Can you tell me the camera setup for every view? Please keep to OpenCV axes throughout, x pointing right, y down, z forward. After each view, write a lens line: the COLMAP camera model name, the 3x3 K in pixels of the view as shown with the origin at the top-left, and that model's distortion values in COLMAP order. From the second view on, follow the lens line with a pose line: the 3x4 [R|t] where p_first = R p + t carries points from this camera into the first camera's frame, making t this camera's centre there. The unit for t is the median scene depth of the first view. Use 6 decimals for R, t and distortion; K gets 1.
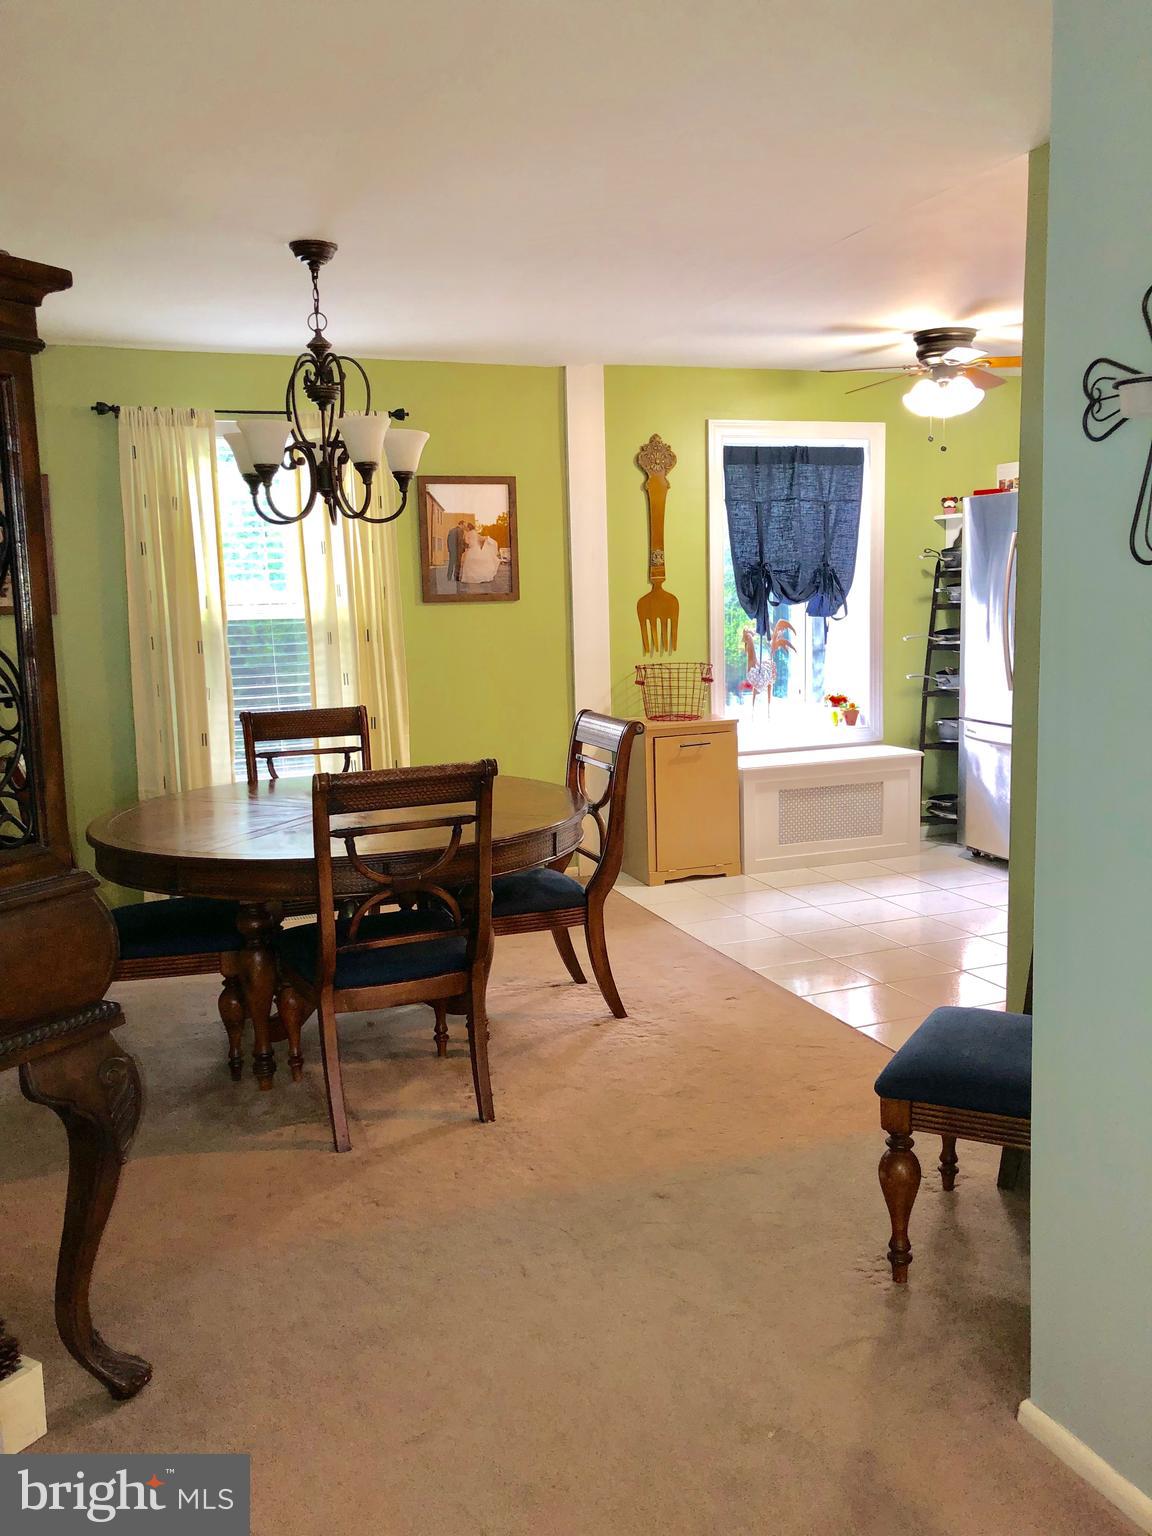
lens RADIAL K [[1233.3, 0, 576.2], [0, 1233.3, 776.0], [0, 0, 1]] dist [0.089274, -0.341040]
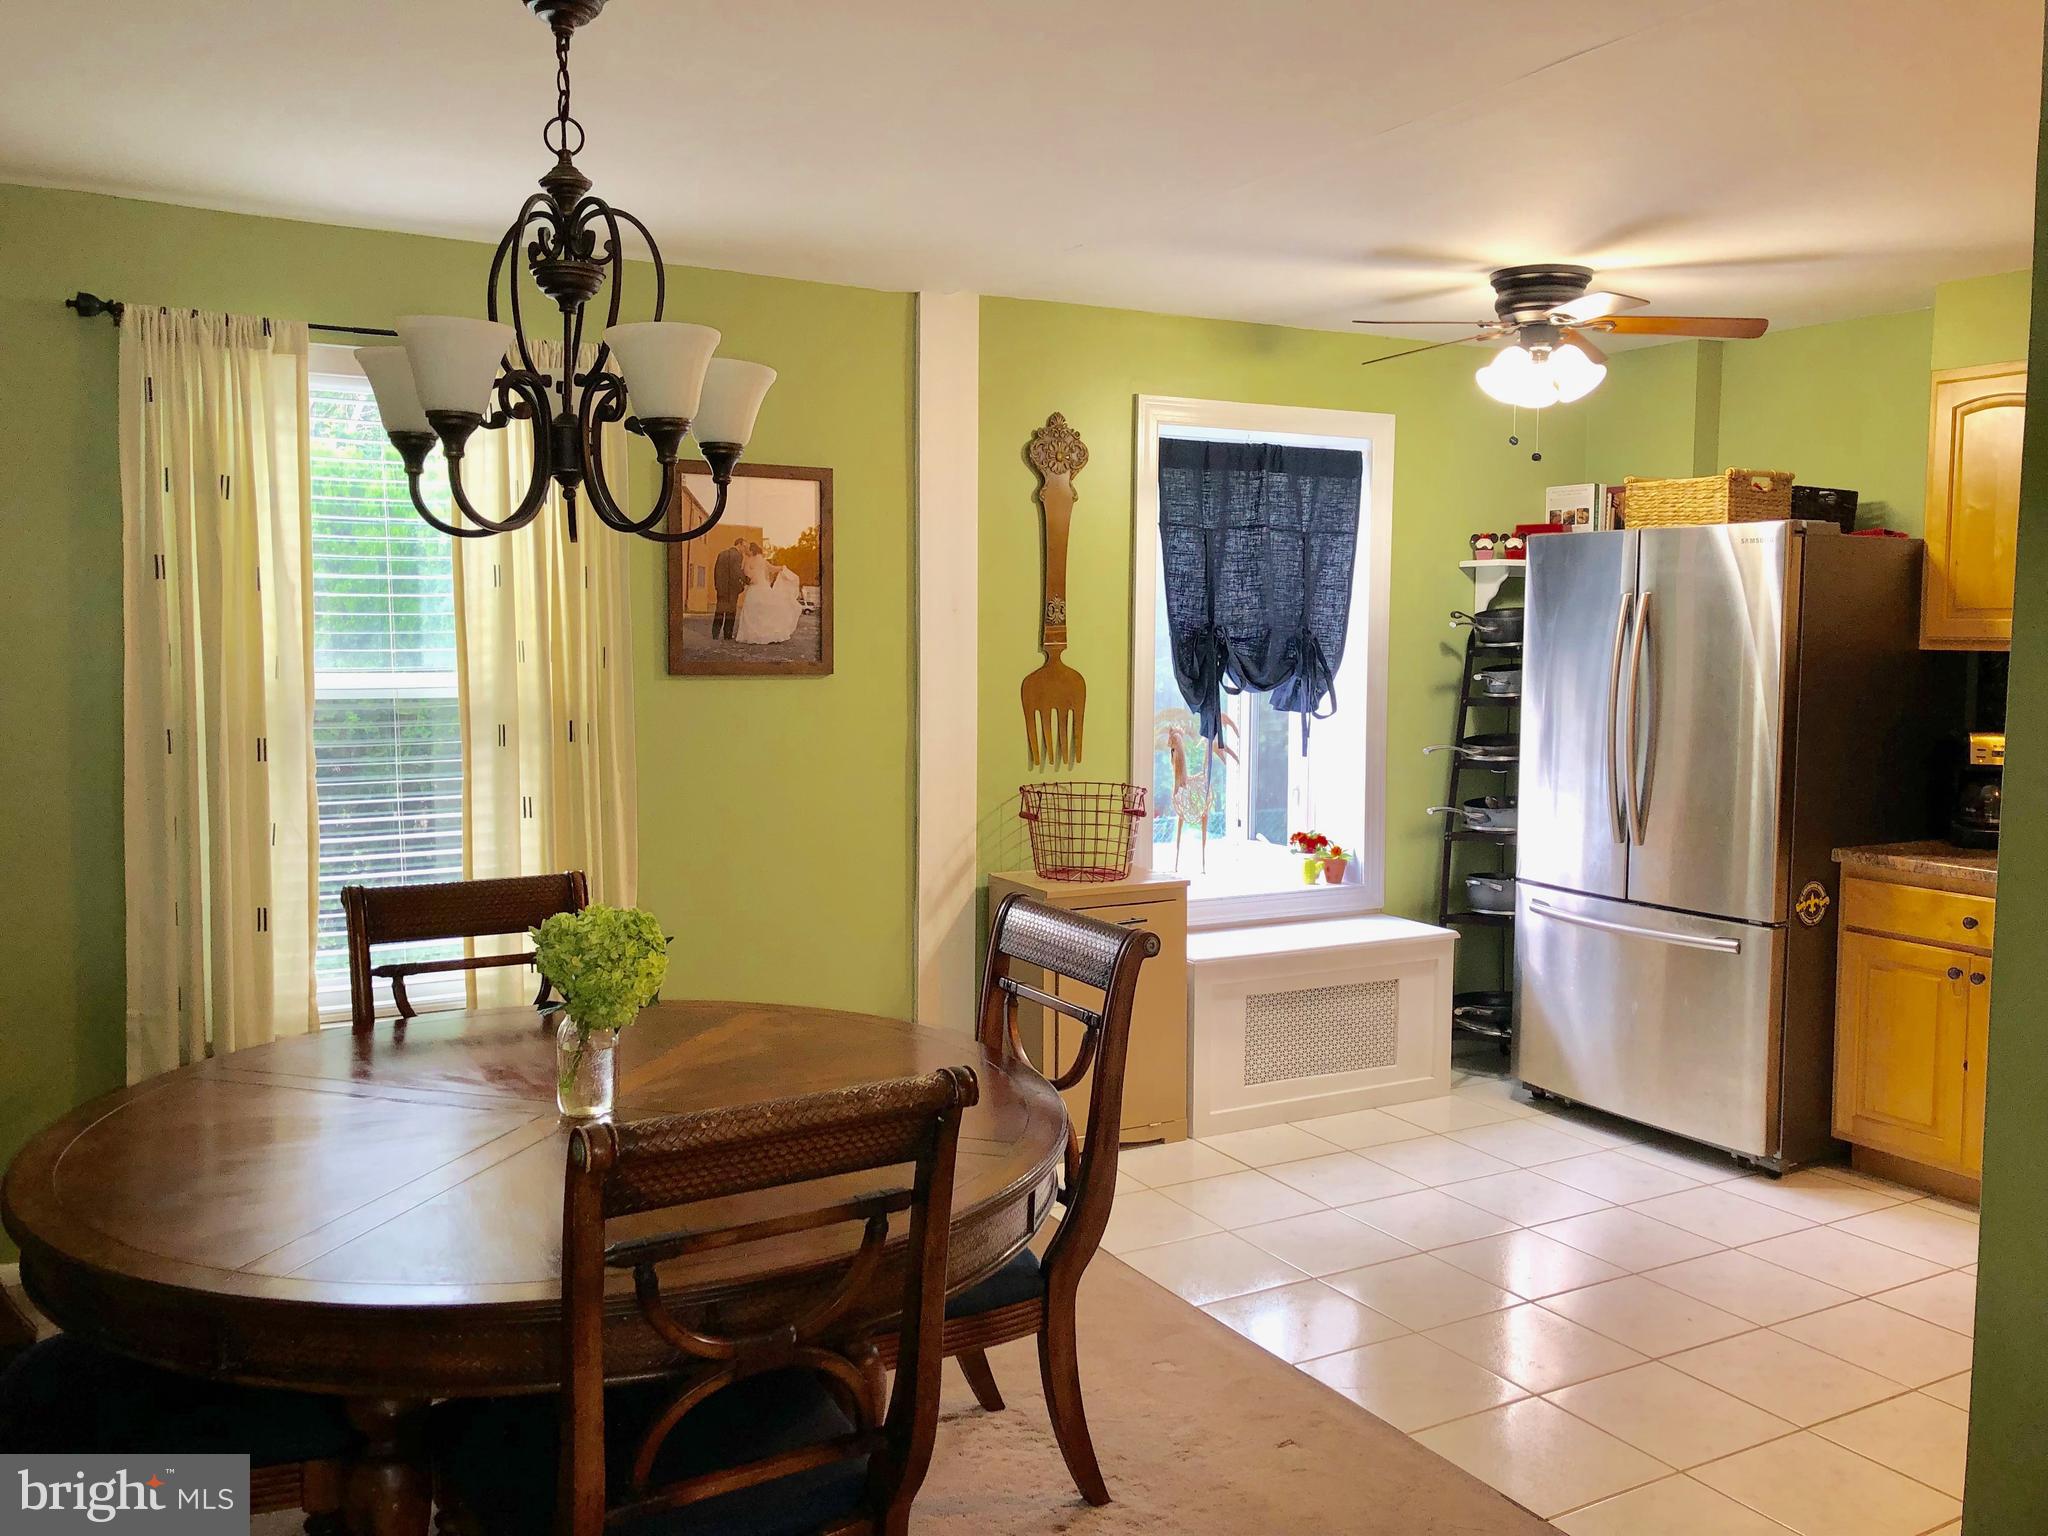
lens RADIAL K [[1660.5, 0, 1004.6], [0, 1660.5, 756.2], [0, 0, 1]] dist [0.007677, -0.007025]
pose [[0.989065, 0.022980, 0.145679, -0.080321], [-0.011891, 0.996996, -0.076540, -0.045201], [-0.147000, 0.073970, 0.986367, 0.215664]]
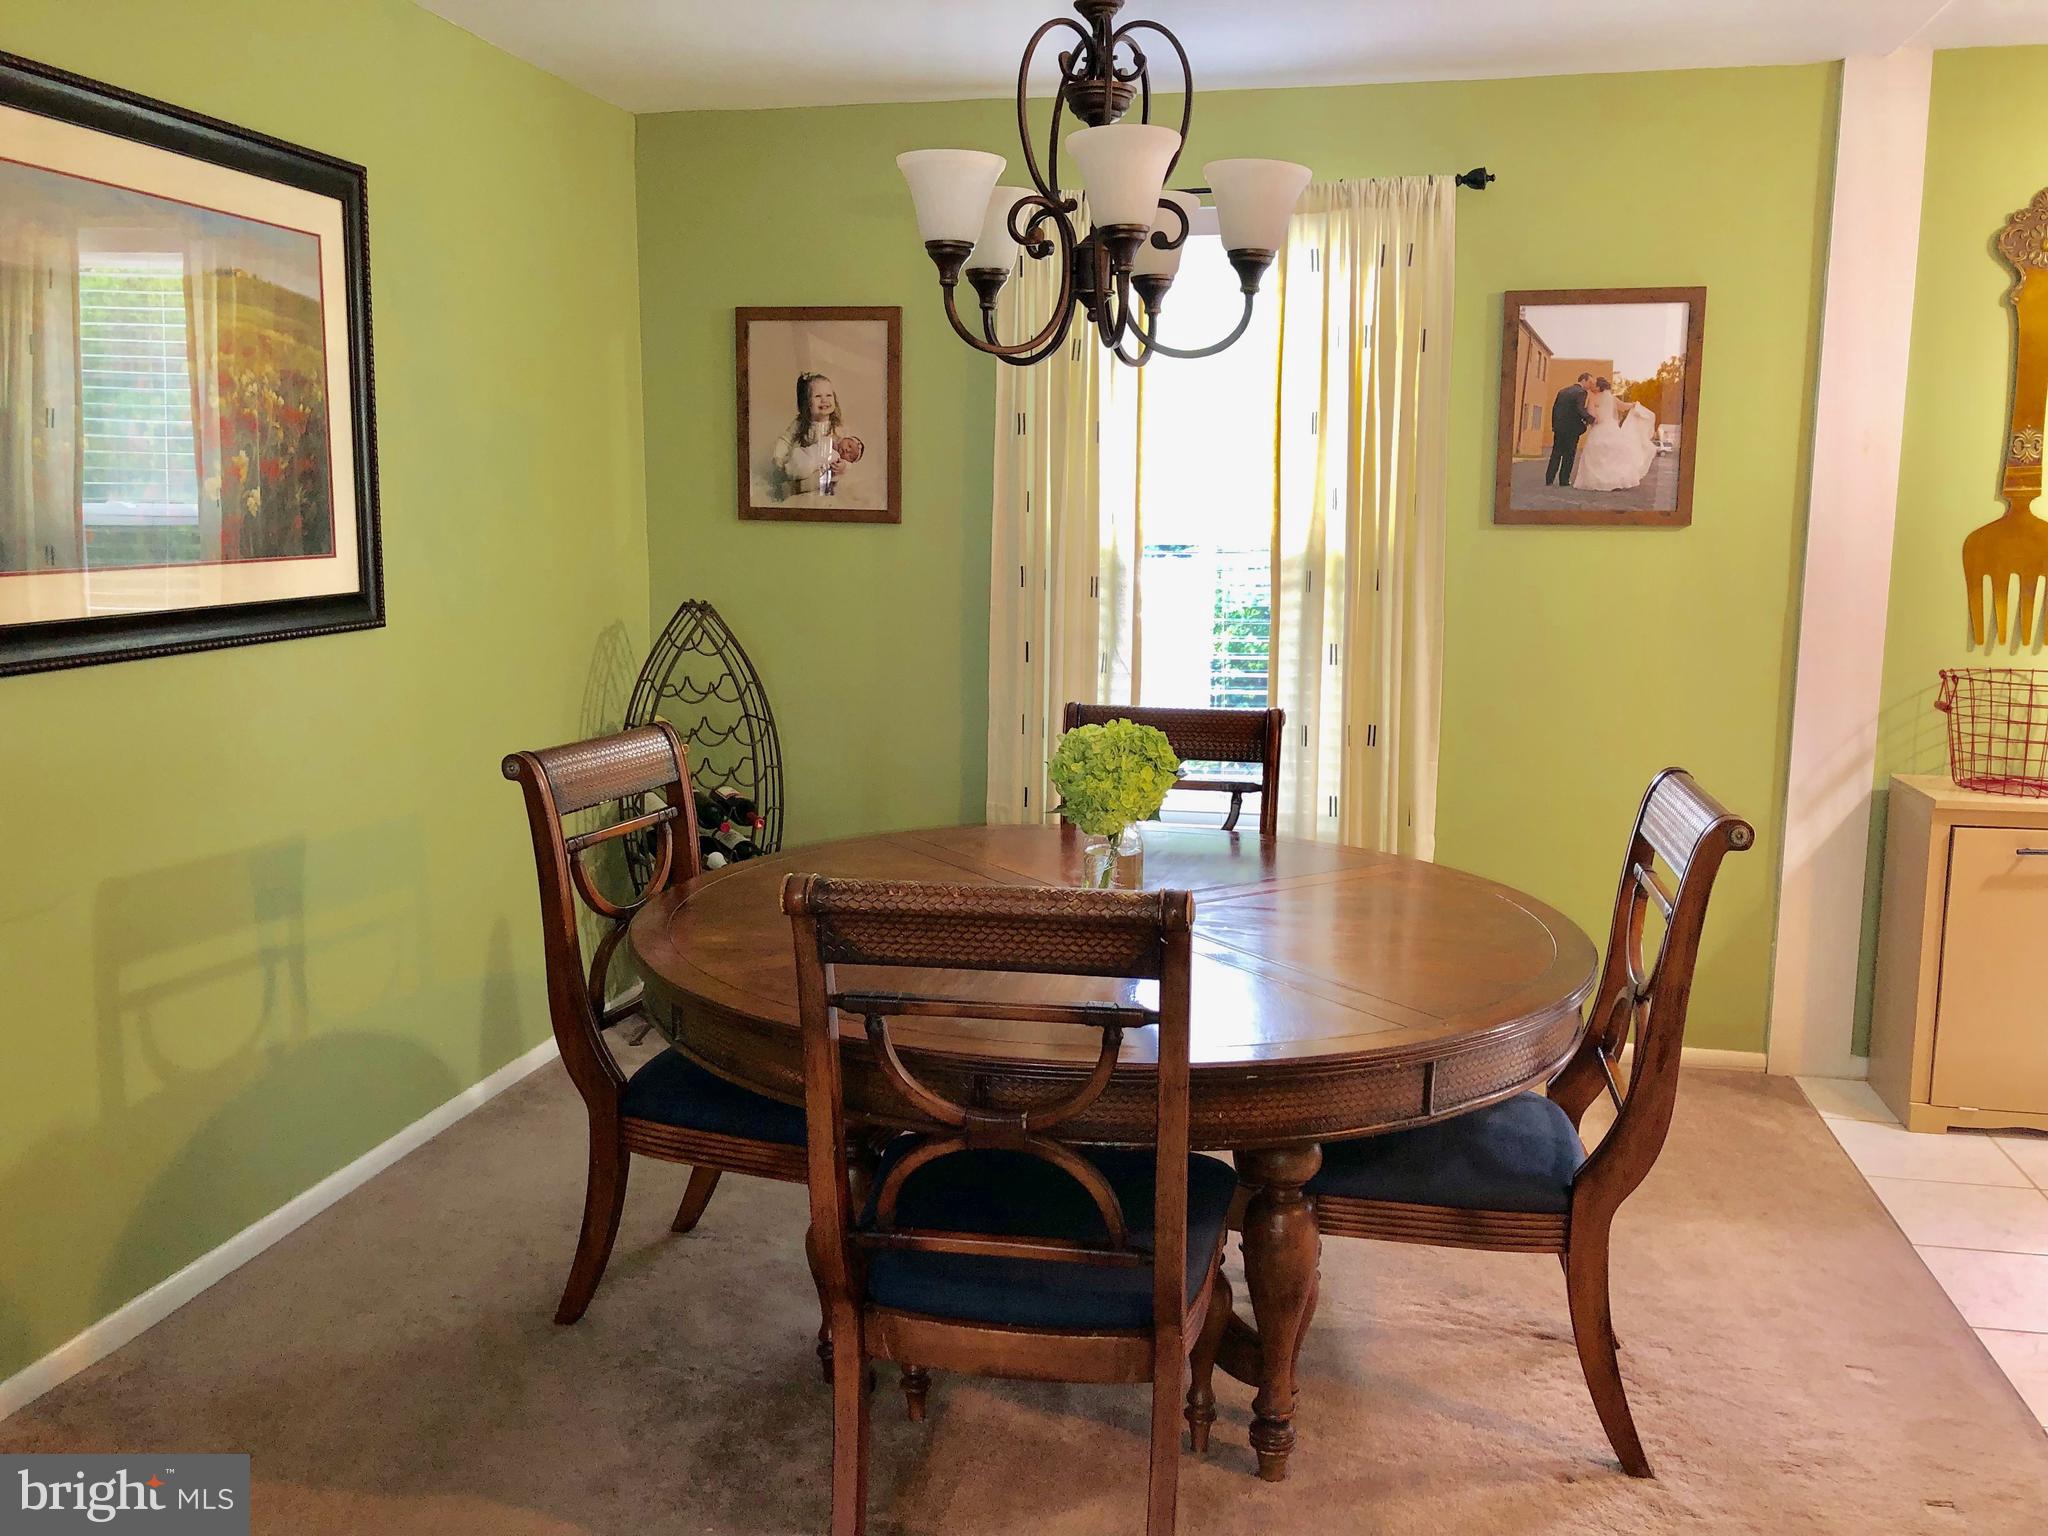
lens RADIAL K [[1660.5, 0, 1004.6], [0, 1660.5, 756.2], [0, 0, 1]] dist [0.007677, -0.007025]
pose [[0.834892, 0.110079, -0.539294, 0.101317], [-0.108707, 0.993475, 0.034493, -0.040337], [0.539572, 0.029828, 0.841411, 0.268403]]
